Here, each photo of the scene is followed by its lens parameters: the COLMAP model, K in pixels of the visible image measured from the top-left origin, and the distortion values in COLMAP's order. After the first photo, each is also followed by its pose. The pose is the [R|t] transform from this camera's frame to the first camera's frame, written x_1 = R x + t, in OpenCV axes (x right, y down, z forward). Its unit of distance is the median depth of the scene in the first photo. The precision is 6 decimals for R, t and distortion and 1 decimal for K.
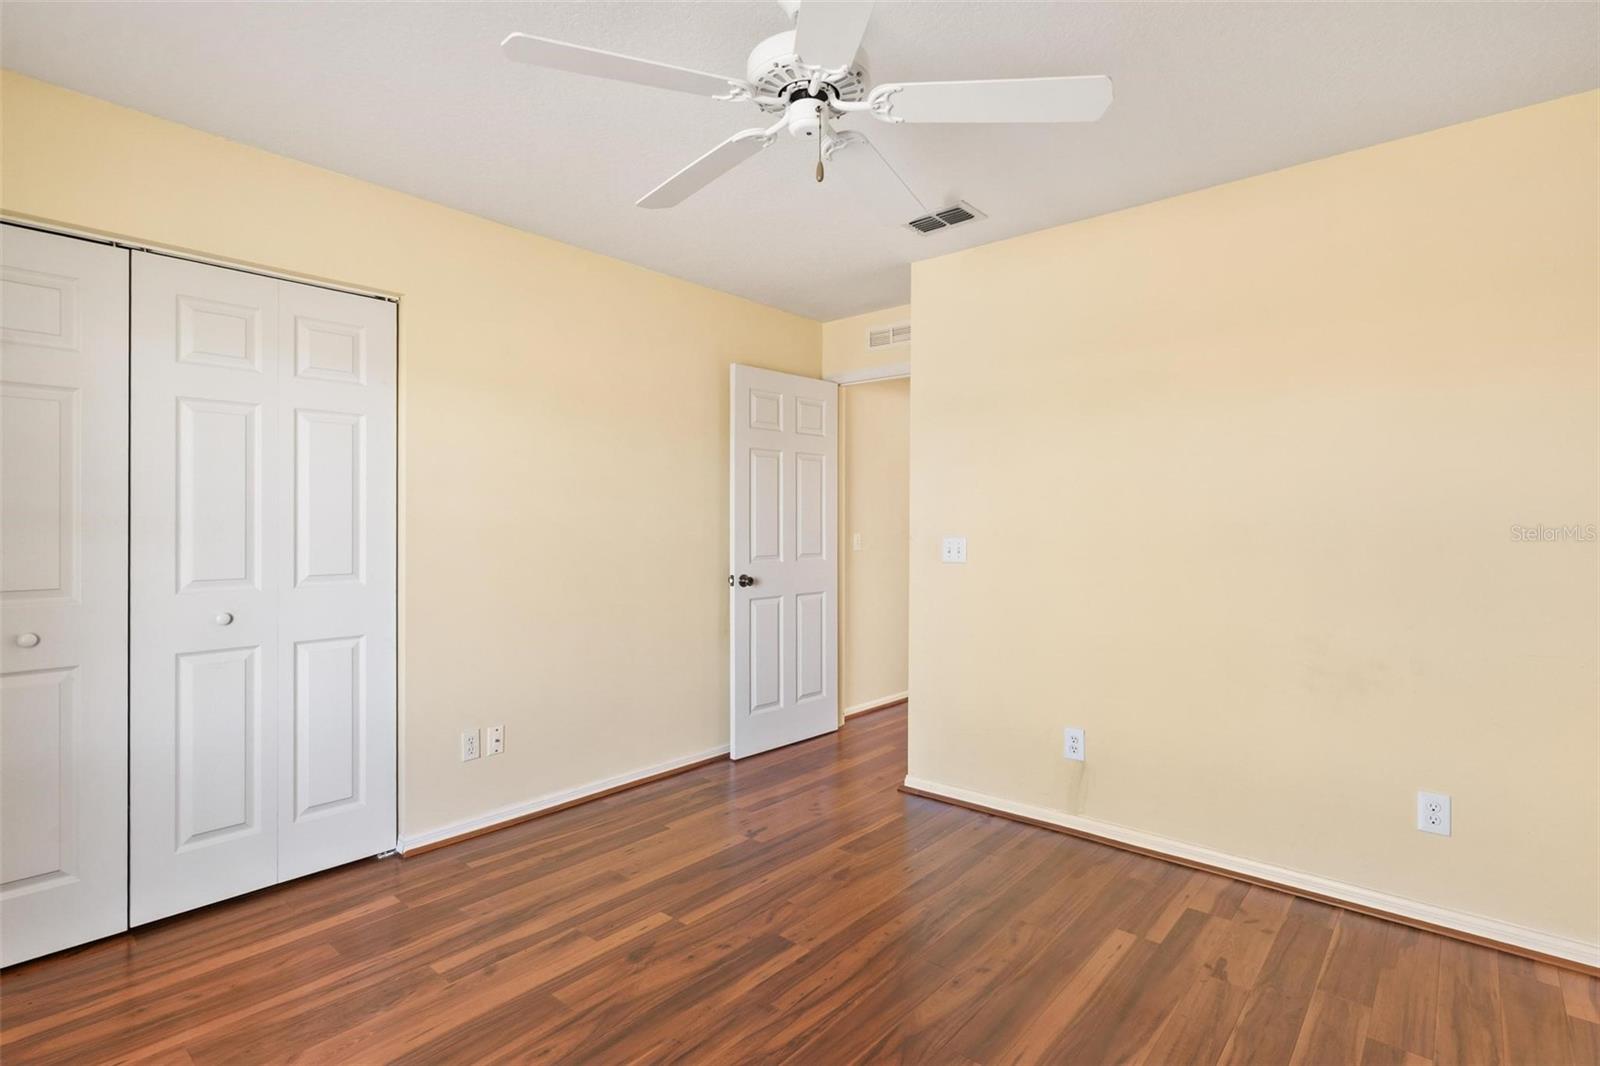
lens RADIAL K [[780.3, 0, 799.9], [0, 780.3, 515.9], [0, 0, 1]] dist [-0.000174, 0.000183]
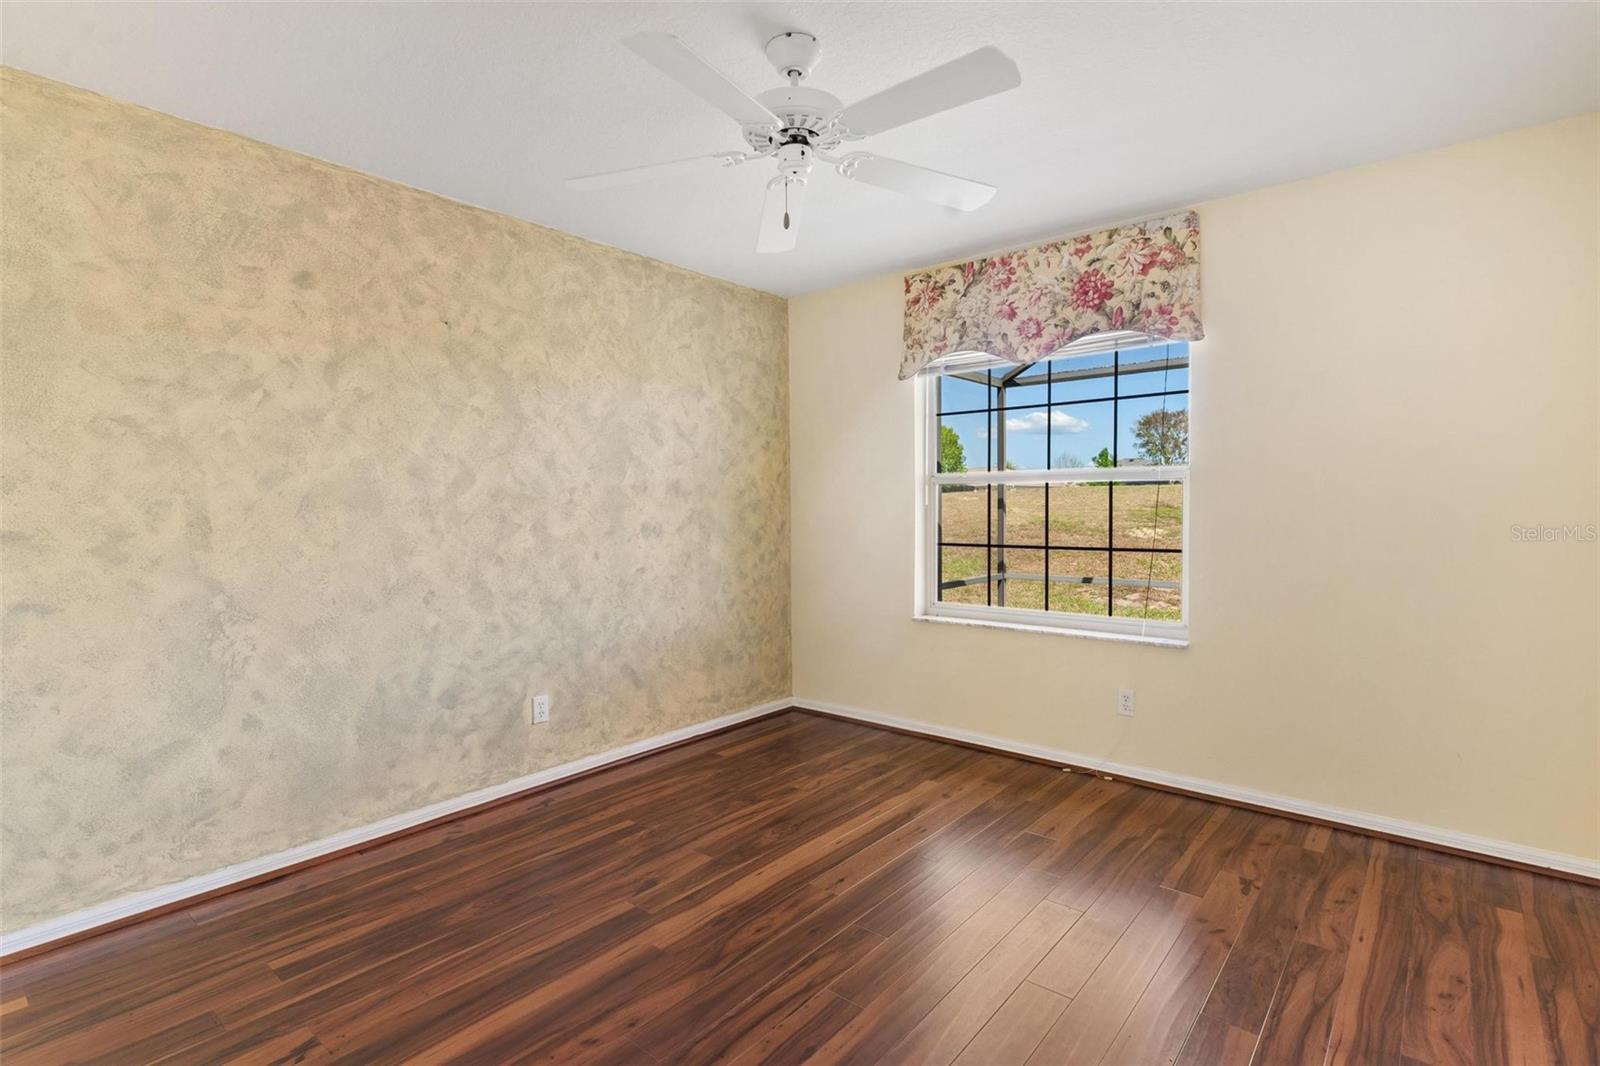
lens RADIAL K [[780.3, 0, 799.9], [0, 780.3, 515.9], [0, 0, 1]] dist [-0.000174, 0.000183]
pose [[-0.999957, 0.001380, -0.009136, 0.018760], [0.001361, 0.999997, 0.002103, 0.022521], [0.009139, 0.002090, -0.999956, 1.968642]]
